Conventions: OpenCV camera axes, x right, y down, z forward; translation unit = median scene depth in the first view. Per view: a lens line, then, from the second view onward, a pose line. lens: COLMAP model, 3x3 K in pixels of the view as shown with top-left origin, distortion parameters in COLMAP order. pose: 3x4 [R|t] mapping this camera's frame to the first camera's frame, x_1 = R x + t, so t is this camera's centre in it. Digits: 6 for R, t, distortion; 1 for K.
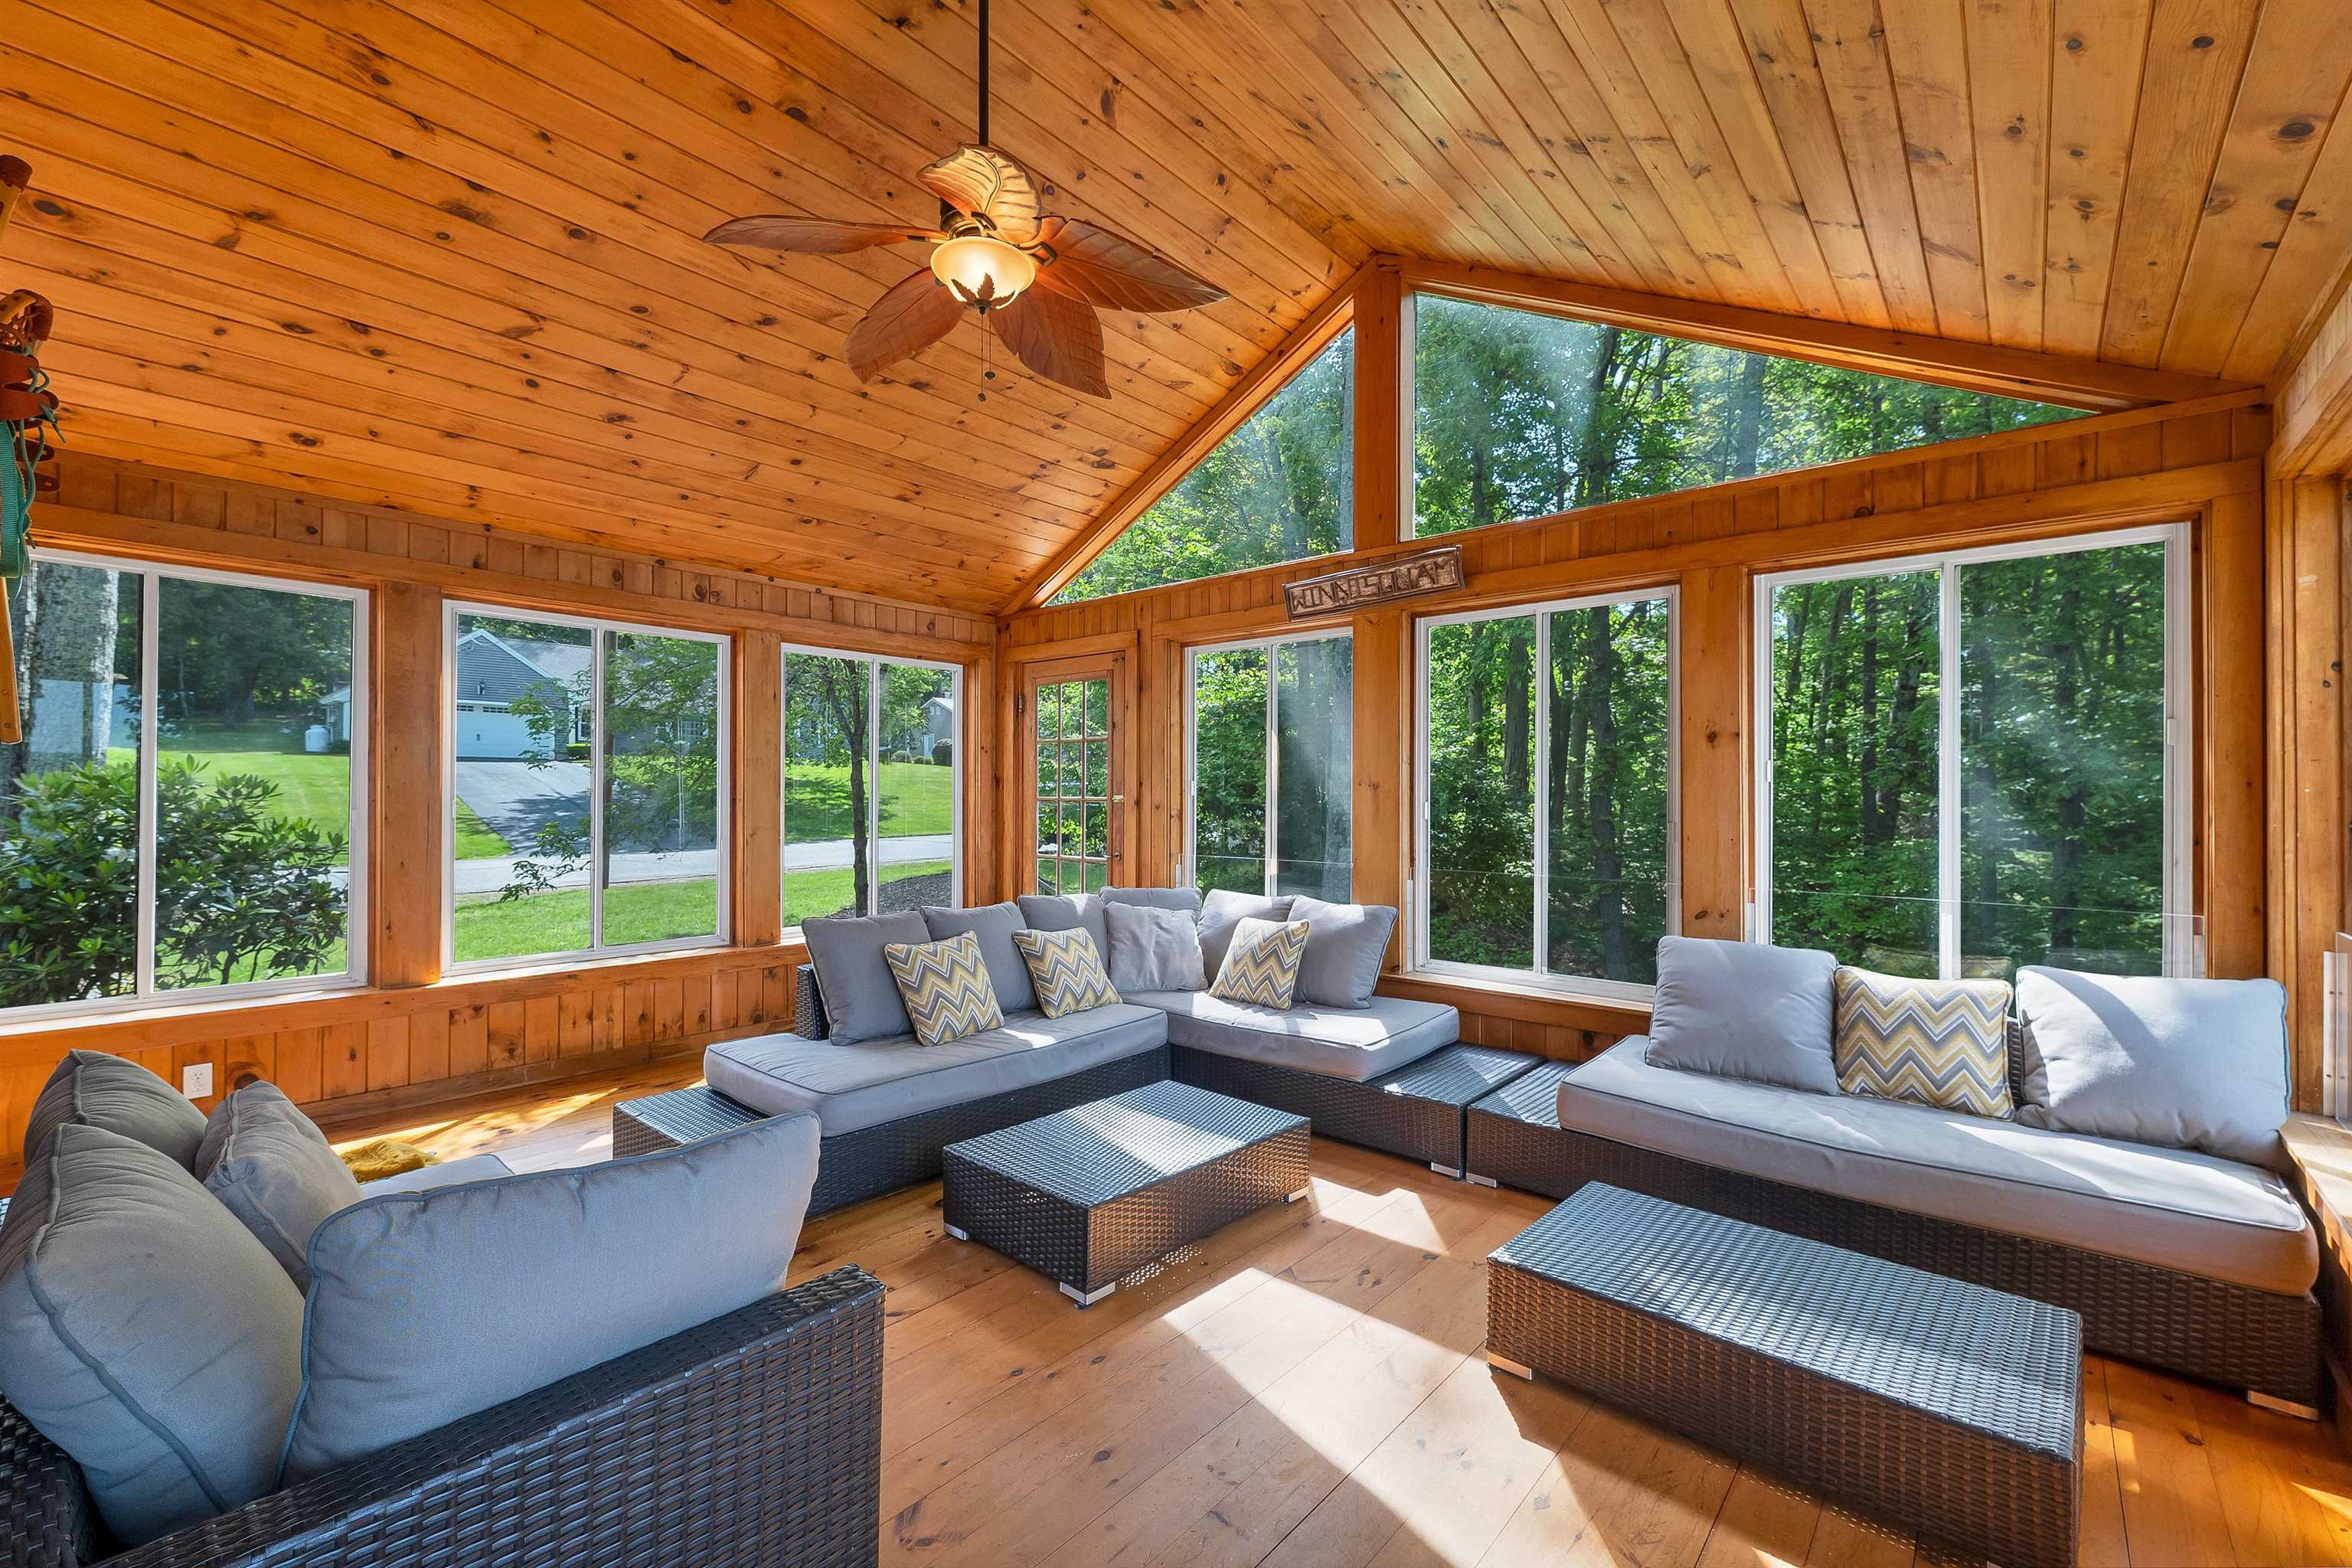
lens RADIAL K [[982.4, 0, 1150.5], [0, 982.4, 782.1], [0, 0, 1]] dist [-0.000959, -0.000042]
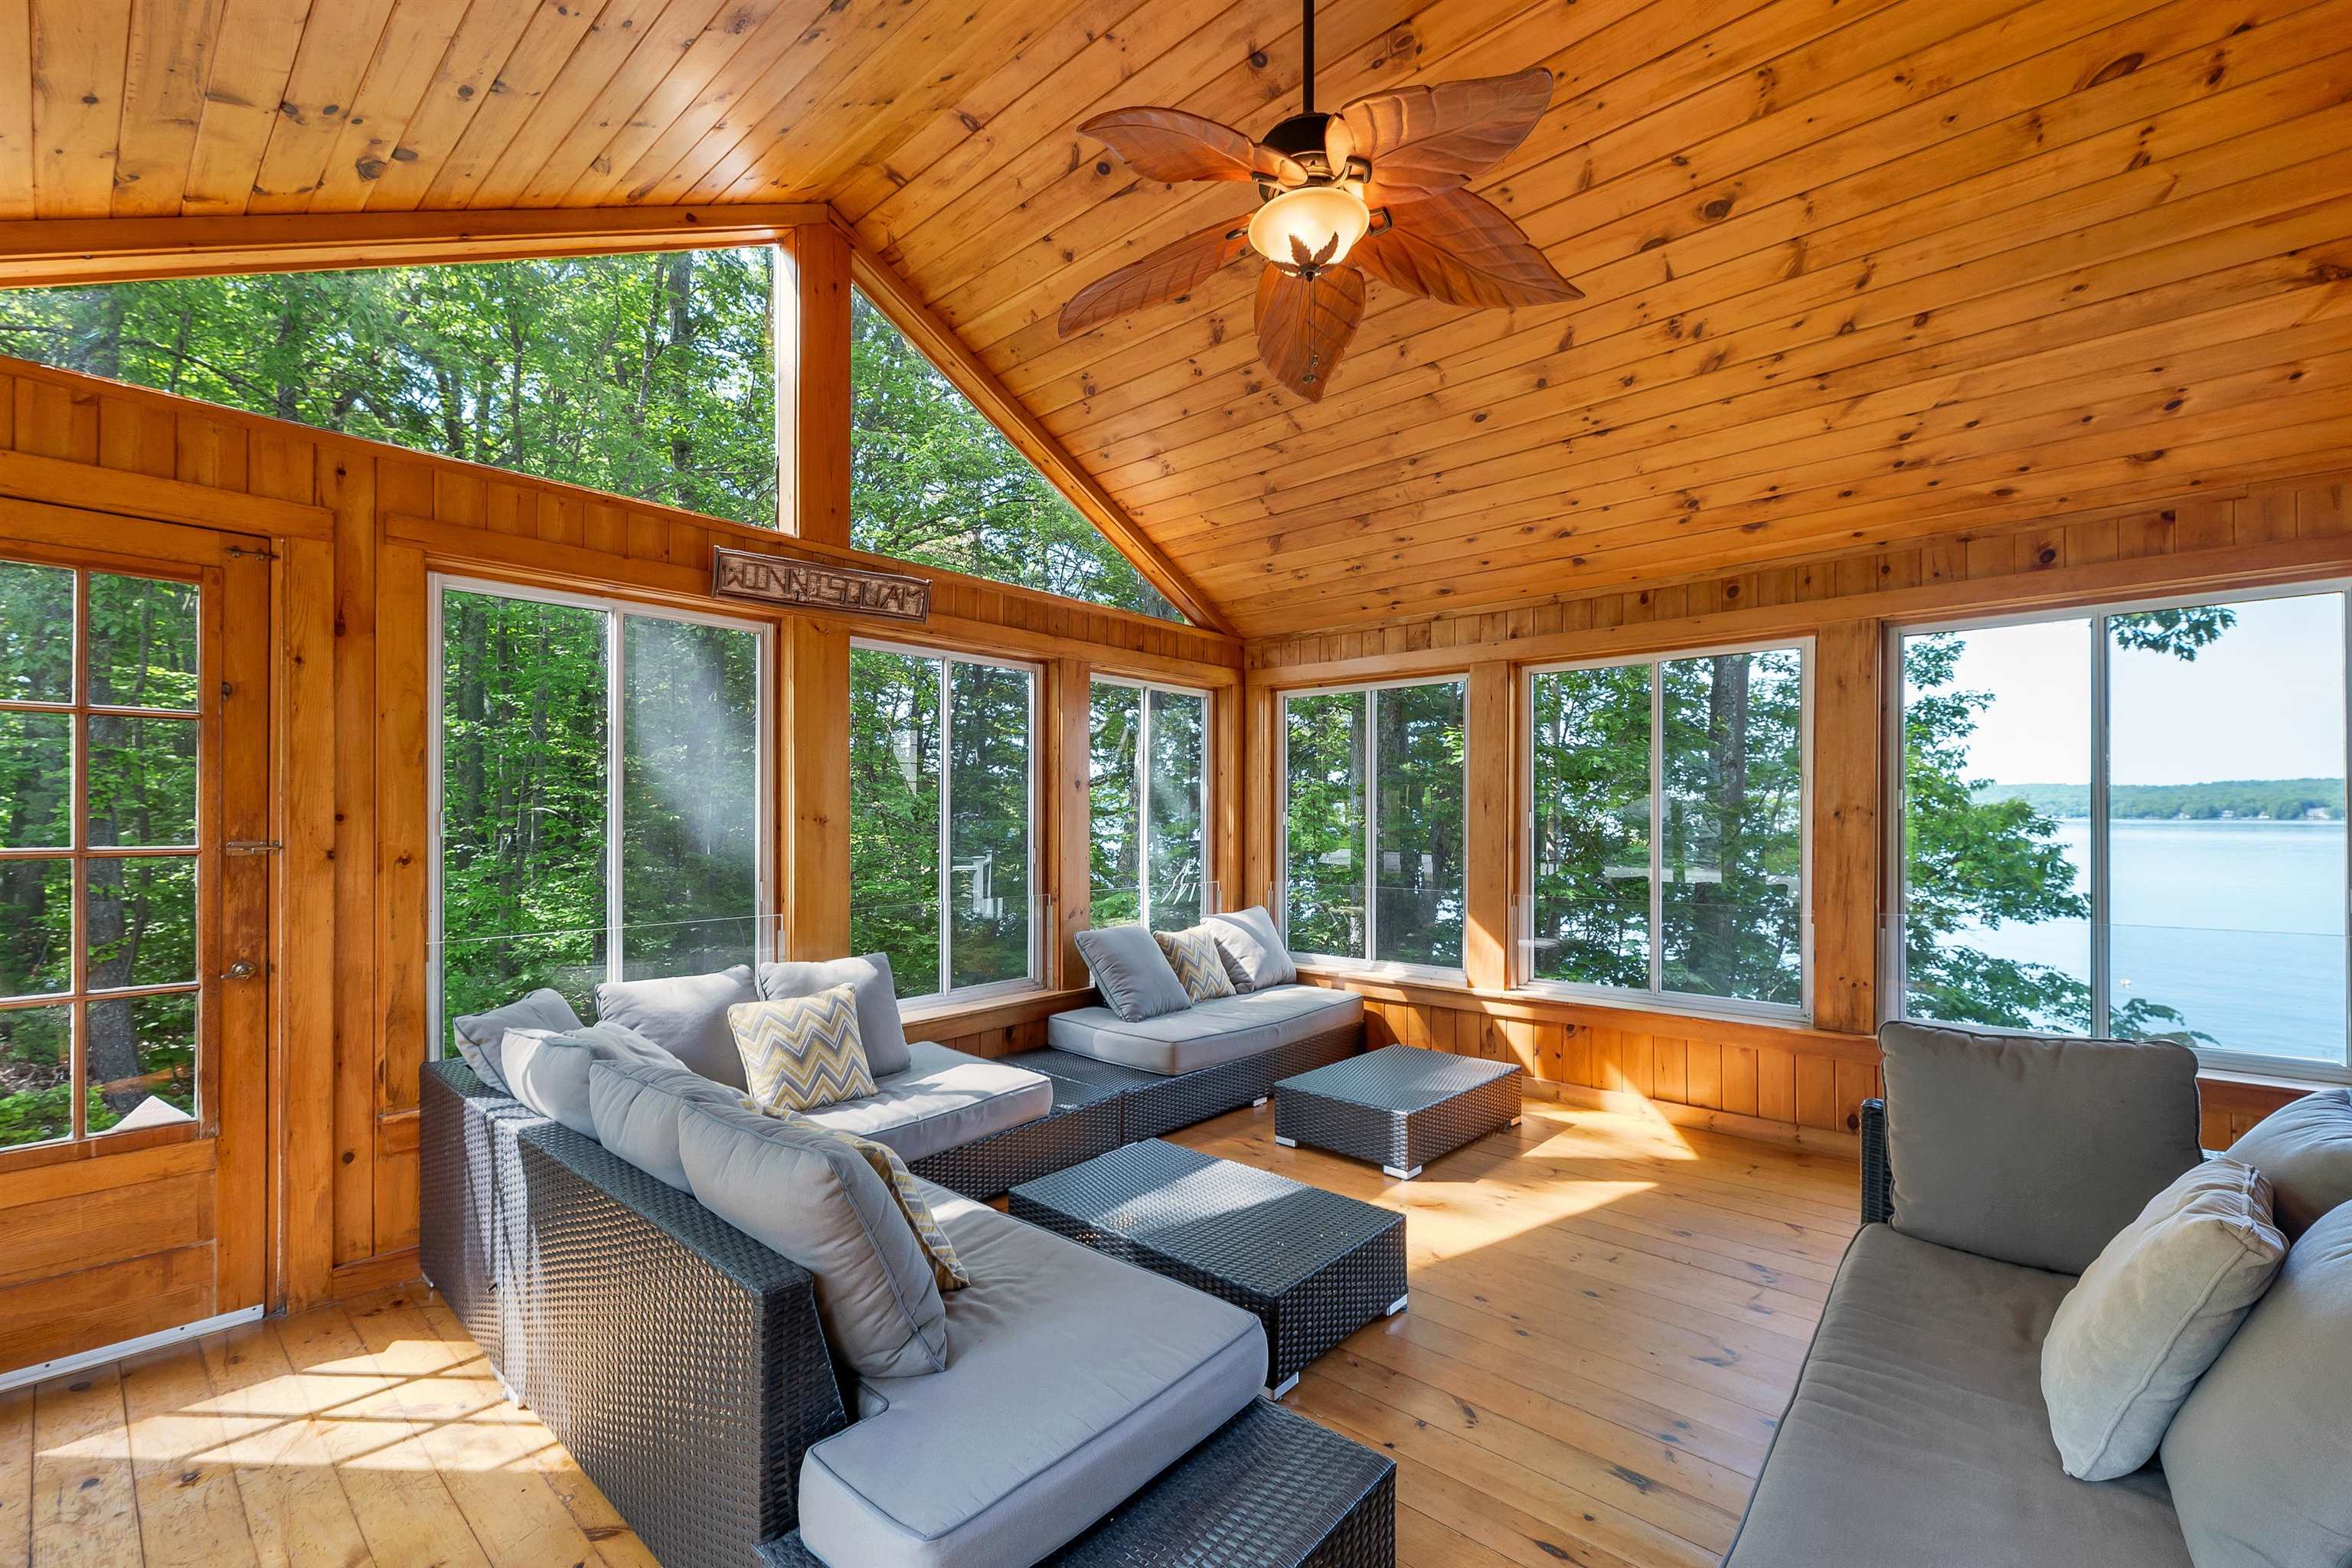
lens RADIAL K [[978.0, 0, 1179.2], [0, 978.0, 810.2], [0, 0, 1]] dist [-0.000921, -0.000075]
pose [[-0.016424, 0.000069, 0.999865, -0.665299], [-0.011250, 0.999937, -0.000254, -0.008982], [-0.999802, -0.011253, -0.016422, 0.737714]]
